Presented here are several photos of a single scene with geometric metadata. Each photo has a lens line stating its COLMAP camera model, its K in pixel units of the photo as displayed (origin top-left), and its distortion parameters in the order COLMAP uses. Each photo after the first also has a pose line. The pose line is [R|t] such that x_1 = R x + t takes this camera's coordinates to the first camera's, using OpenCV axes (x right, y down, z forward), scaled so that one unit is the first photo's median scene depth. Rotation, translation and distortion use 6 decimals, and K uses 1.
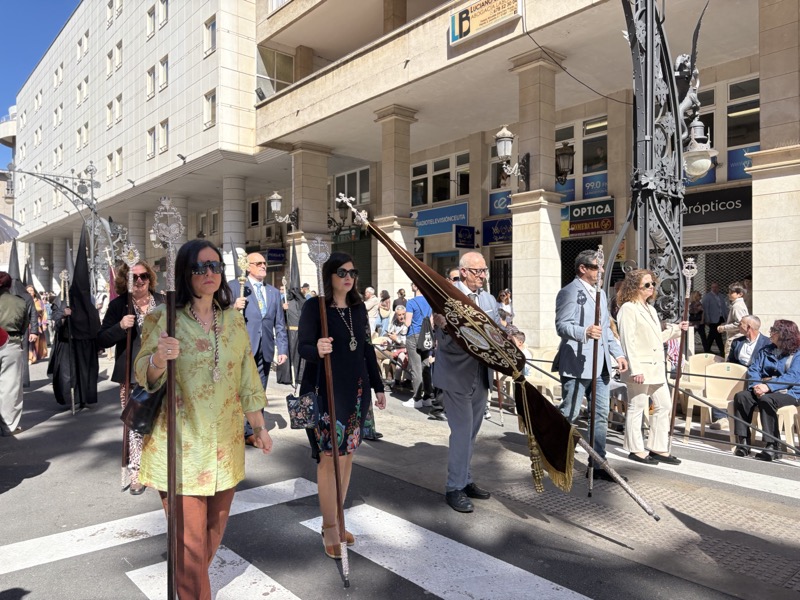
lens RADIAL K [[606.0, 0, 398.0], [0, 606.0, 298.9], [0, 0, 1]] dist [0.045332, -0.046030]
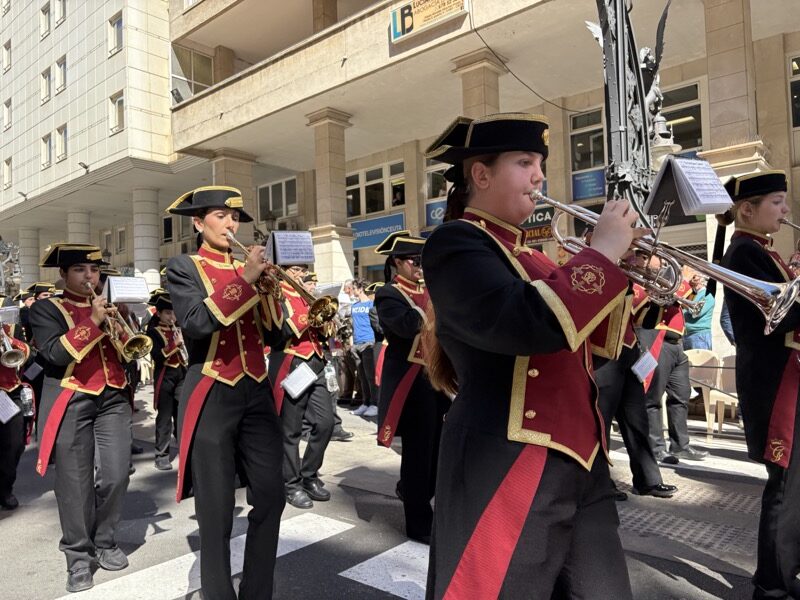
lens RADIAL K [[606.0, 0, 406.3], [0, 606.0, 308.9], [0, 0, 1]] dist [0.045332, -0.046030]
pose [[0.988145, -0.027064, 0.151117, -0.032634], [0.029659, 0.999448, -0.014942, 0.010053], [-0.150629, 0.019247, 0.988403, 0.043531]]
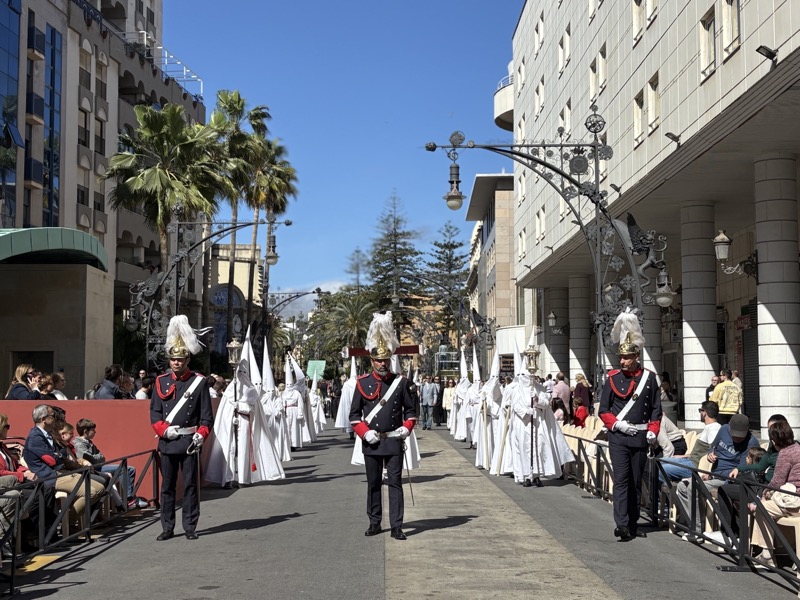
lens RADIAL K [[1151.8, 0, 406.6], [0, 1151.8, 306.6], [0, 0, 1]] dist [0.100357, 0.000000]
pose [[0.775457, -0.054201, -0.629069, -0.061839], [0.012803, 0.997454, -0.070159, -0.001958], [0.631270, 0.046351, 0.774177, 0.285737]]
